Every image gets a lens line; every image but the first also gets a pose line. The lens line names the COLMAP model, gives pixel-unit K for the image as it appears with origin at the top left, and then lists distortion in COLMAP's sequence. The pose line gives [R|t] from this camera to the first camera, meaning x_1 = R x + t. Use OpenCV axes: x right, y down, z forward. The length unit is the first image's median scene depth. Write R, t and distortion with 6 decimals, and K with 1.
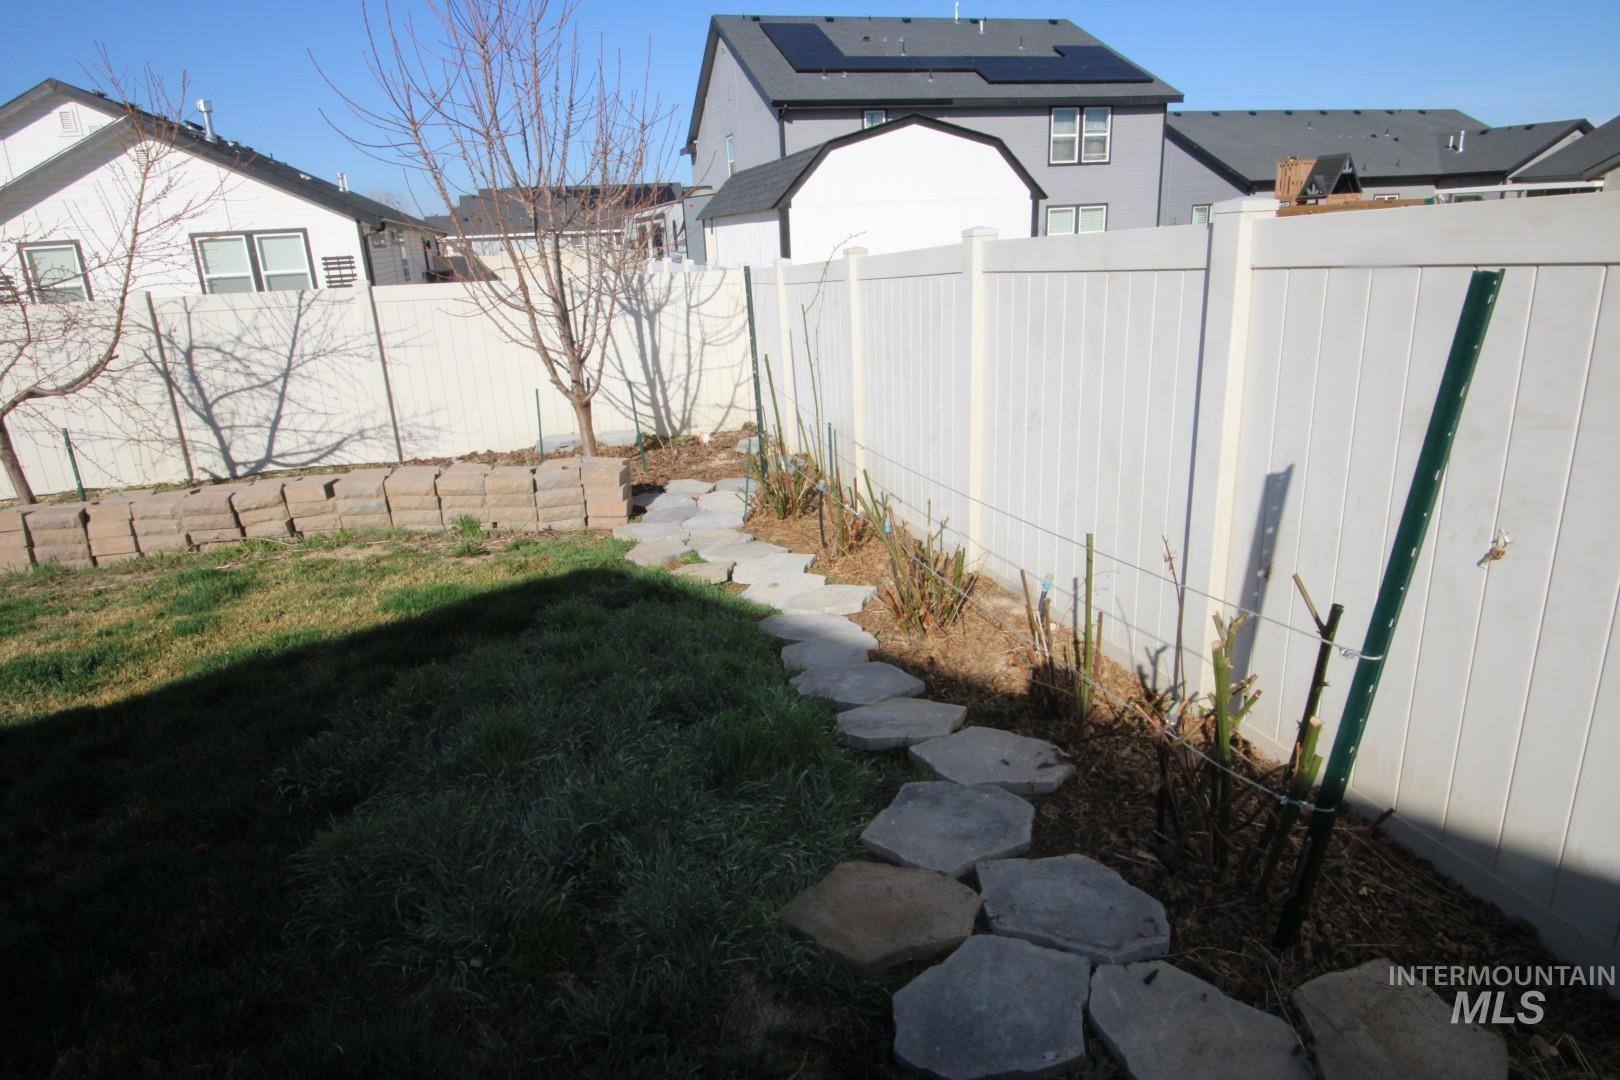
lens RADIAL K [[930.8, 0, 811.0], [0, 930.8, 532.8], [0, 0, 1]] dist [0.044470, -0.055483]
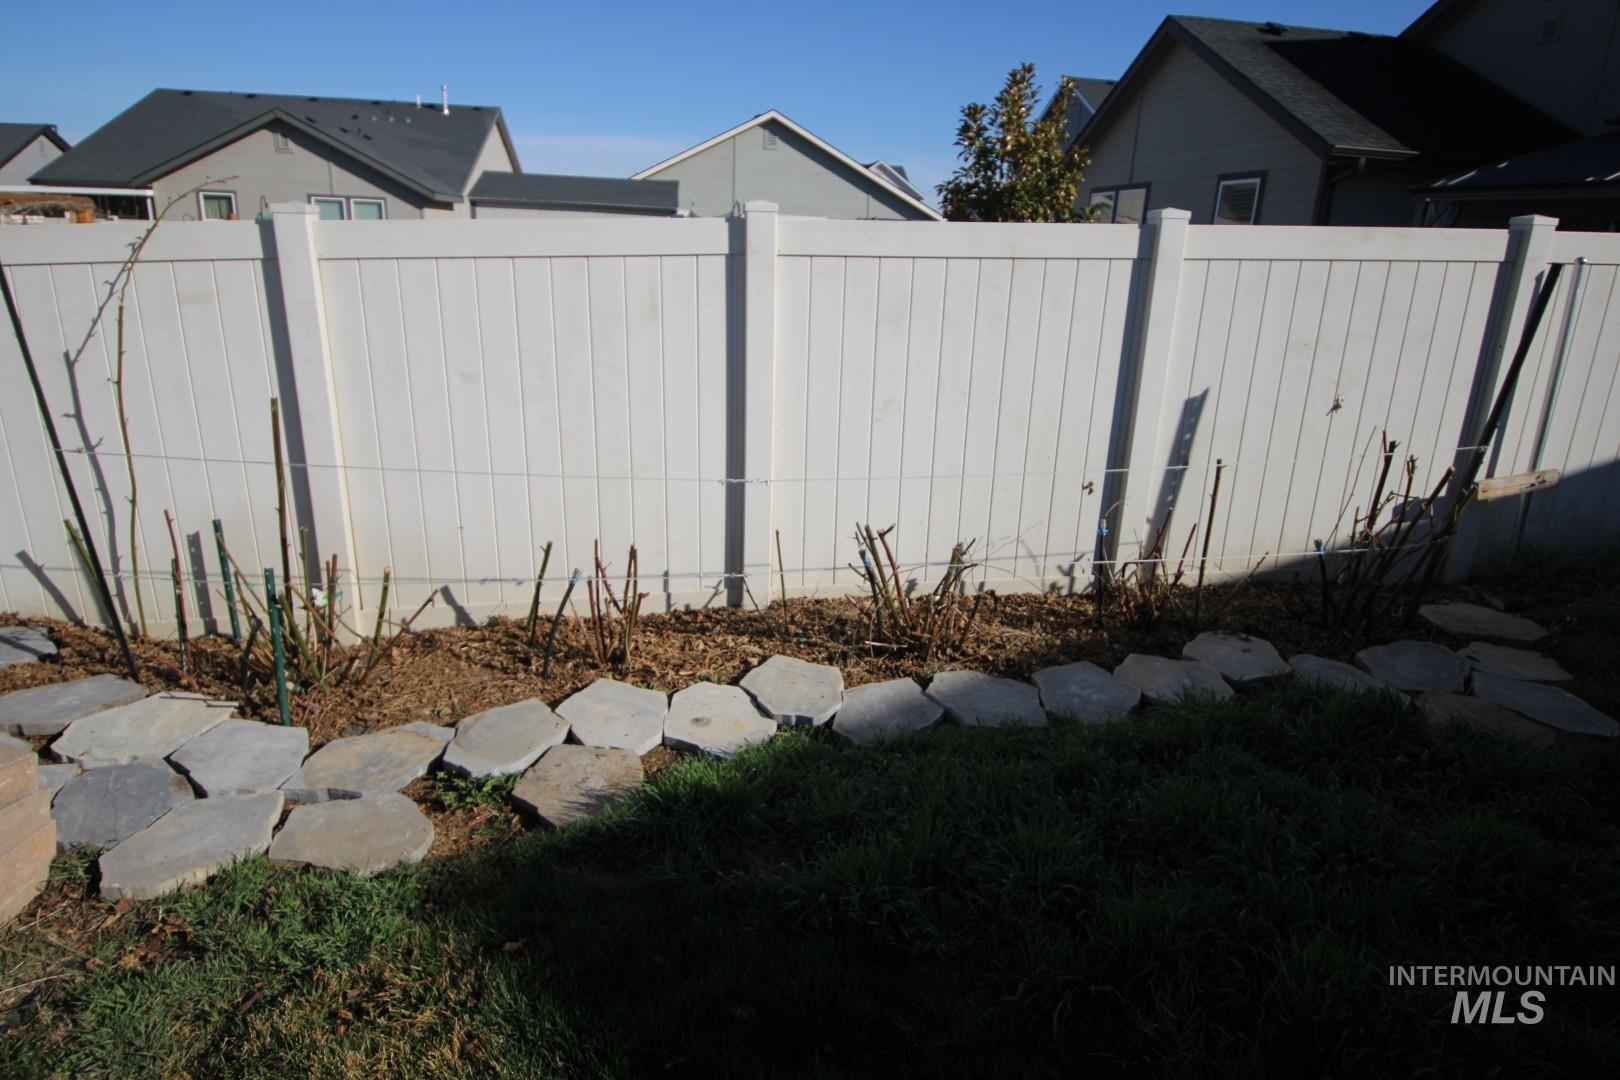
lens RADIAL K [[930.8, 0, 811.0], [0, 930.8, 532.8], [0, 0, 1]] dist [0.044470, -0.055483]
pose [[0.153745, -0.241459, 0.958154, -0.876976], [0.251992, 0.947202, 0.198265, -0.249771], [-0.955438, 0.210965, 0.206473, 1.058826]]
